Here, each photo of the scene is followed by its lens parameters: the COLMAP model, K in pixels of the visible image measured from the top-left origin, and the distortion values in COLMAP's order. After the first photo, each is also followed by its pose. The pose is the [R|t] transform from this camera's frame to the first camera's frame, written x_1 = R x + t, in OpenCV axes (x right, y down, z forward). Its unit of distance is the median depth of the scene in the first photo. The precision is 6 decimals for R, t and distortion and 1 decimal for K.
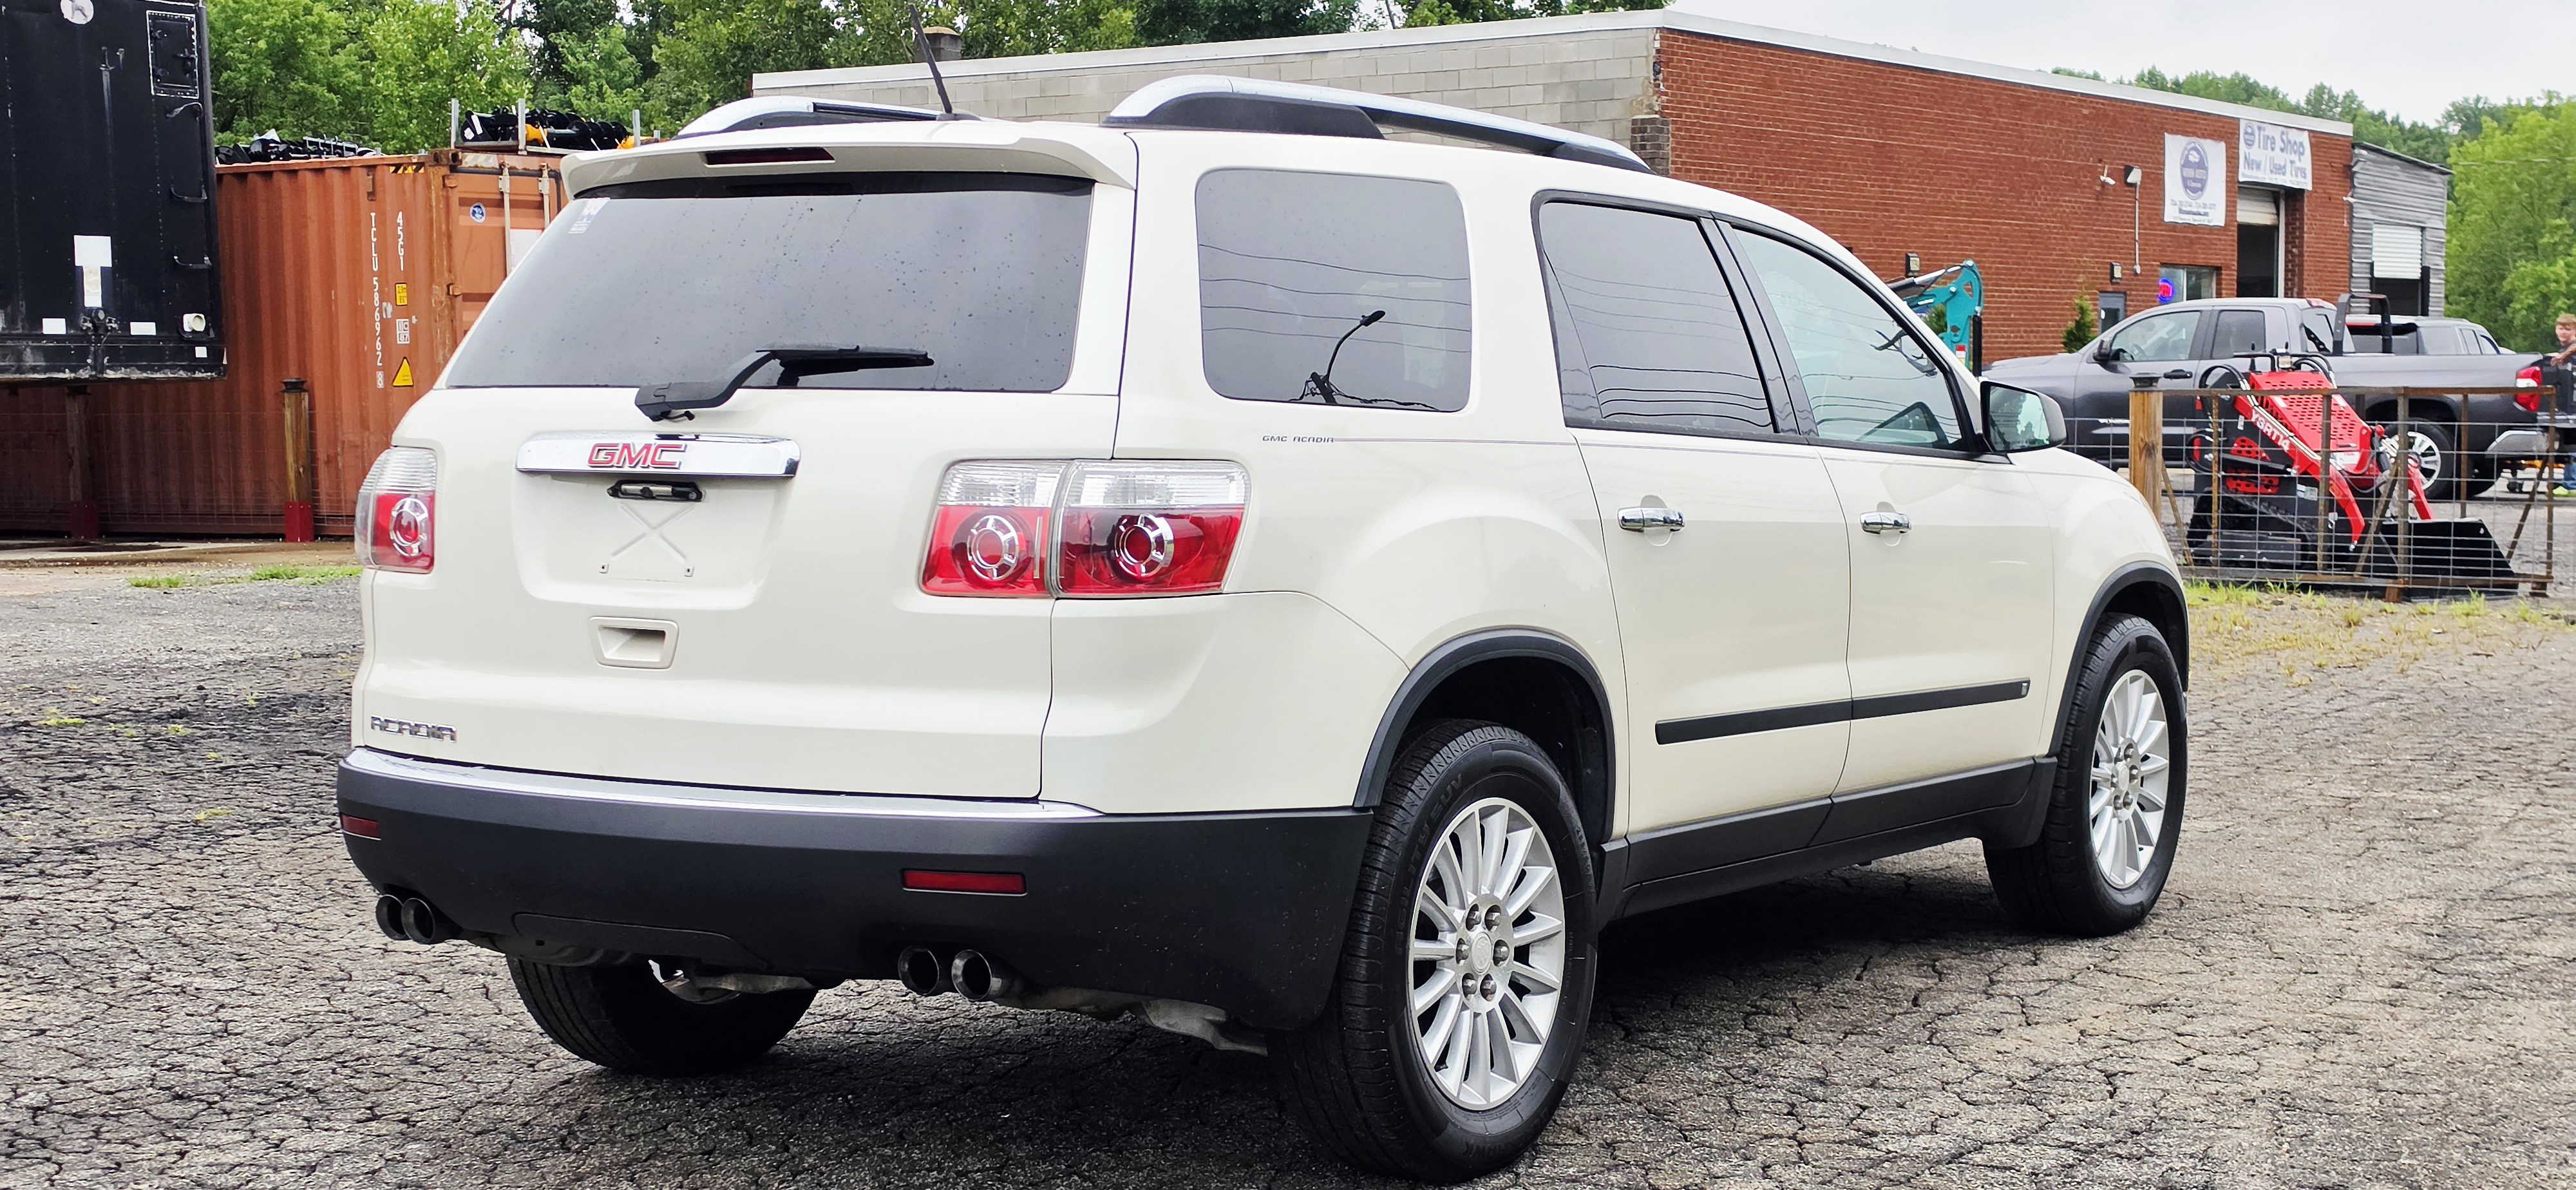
lens RADIAL K [[3670.0, 0, 1279.9], [0, 3670.0, 601.1], [0, 0, 1]] dist [0.114713, 0.000000]
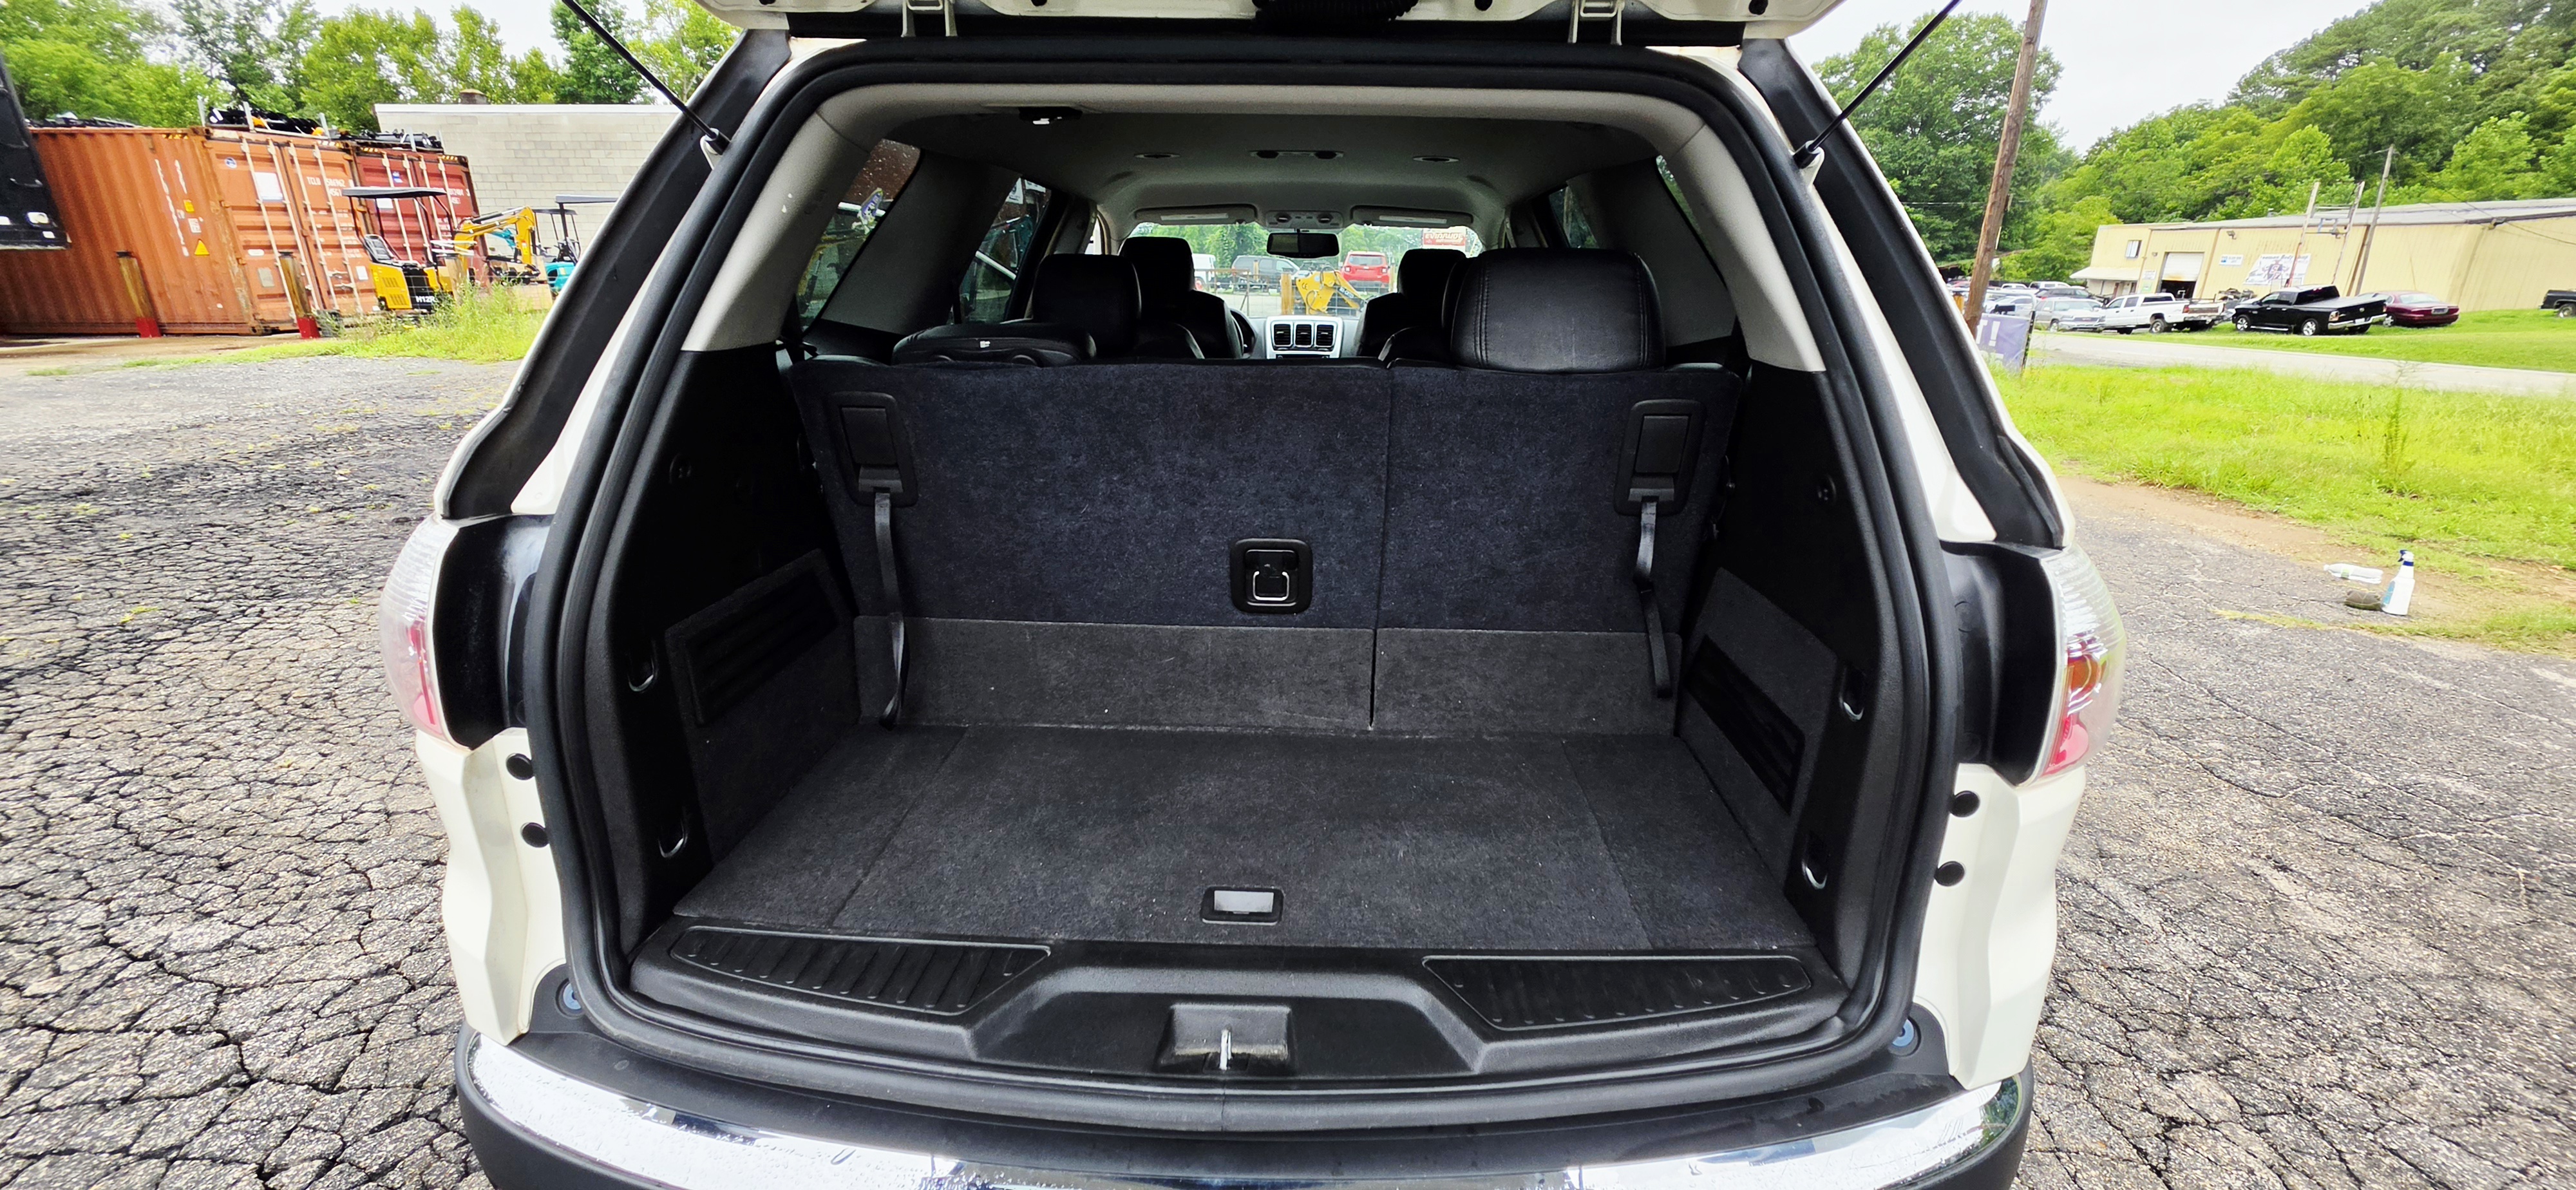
lens RADIAL K [[1042.6, 0, 1278.0], [0, 1042.6, 570.7], [0, 0, 1]] dist [0.000828, 0.001557]
pose [[0.851539, -0.142413, 0.504578, -0.055791], [0.019257, 0.970248, 0.241346, -0.018796], [-0.523937, -0.195798, 0.828947, 0.210860]]
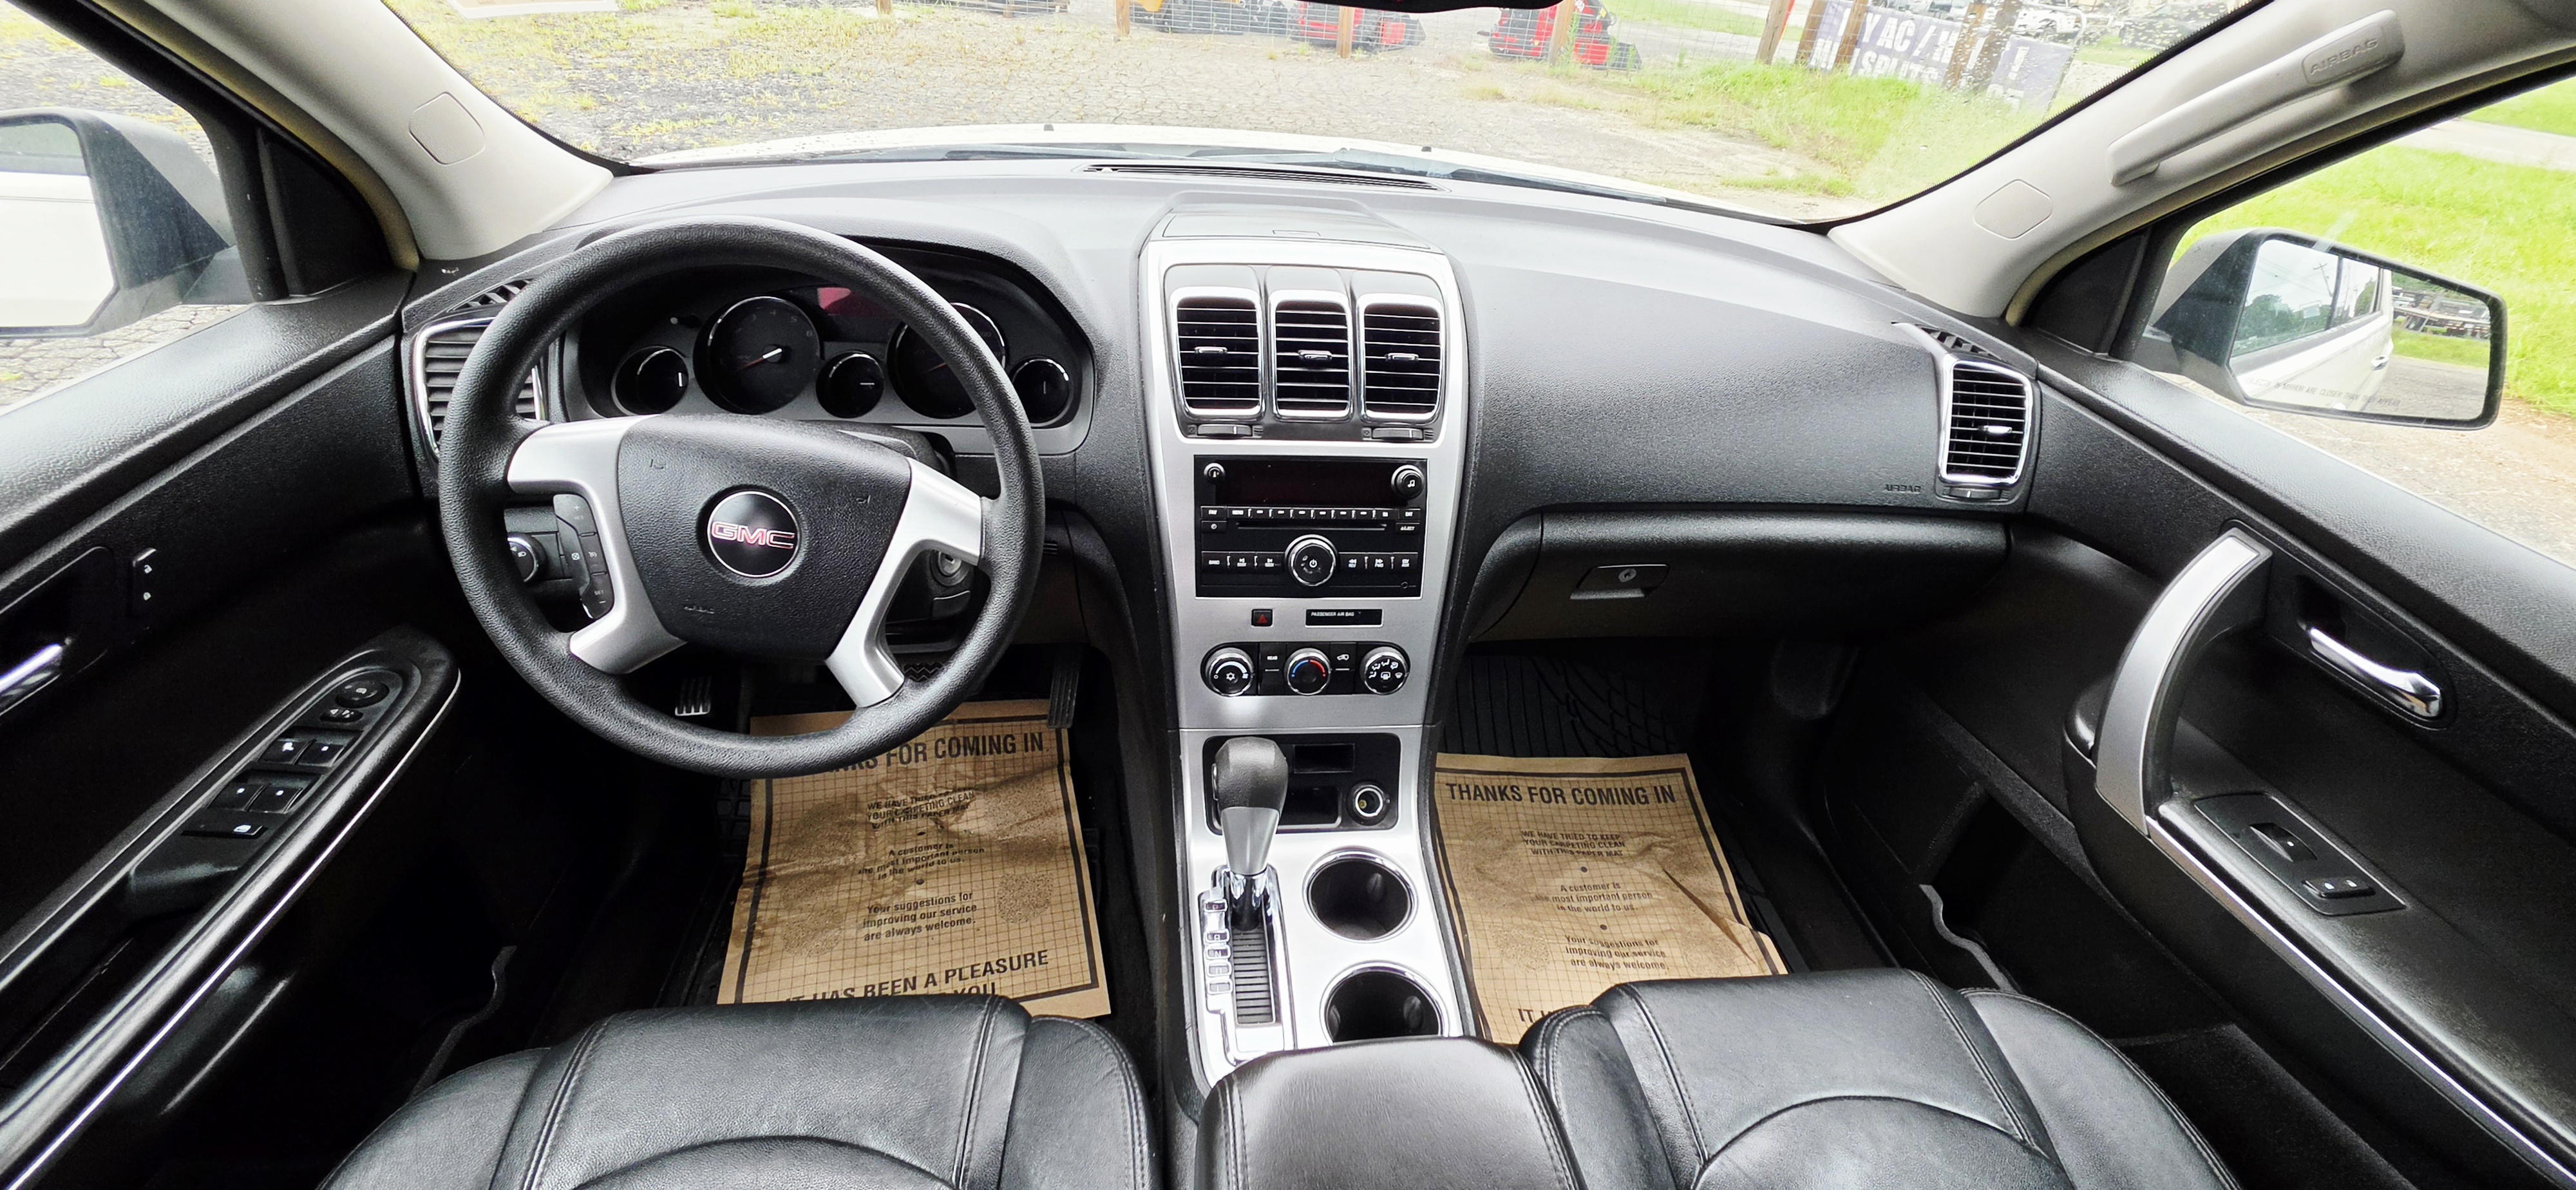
lens RADIAL K [[1042.6, 0, 1283.0], [0, 1042.6, 550.6], [0, 0, 1]] dist [0.000828, 0.001557]
pose [[0.781290, -0.293999, 0.550591, 0.010770], [-0.012274, 0.874712, 0.484487, -0.027247], [-0.624047, -0.385283, 0.679796, 0.322200]]
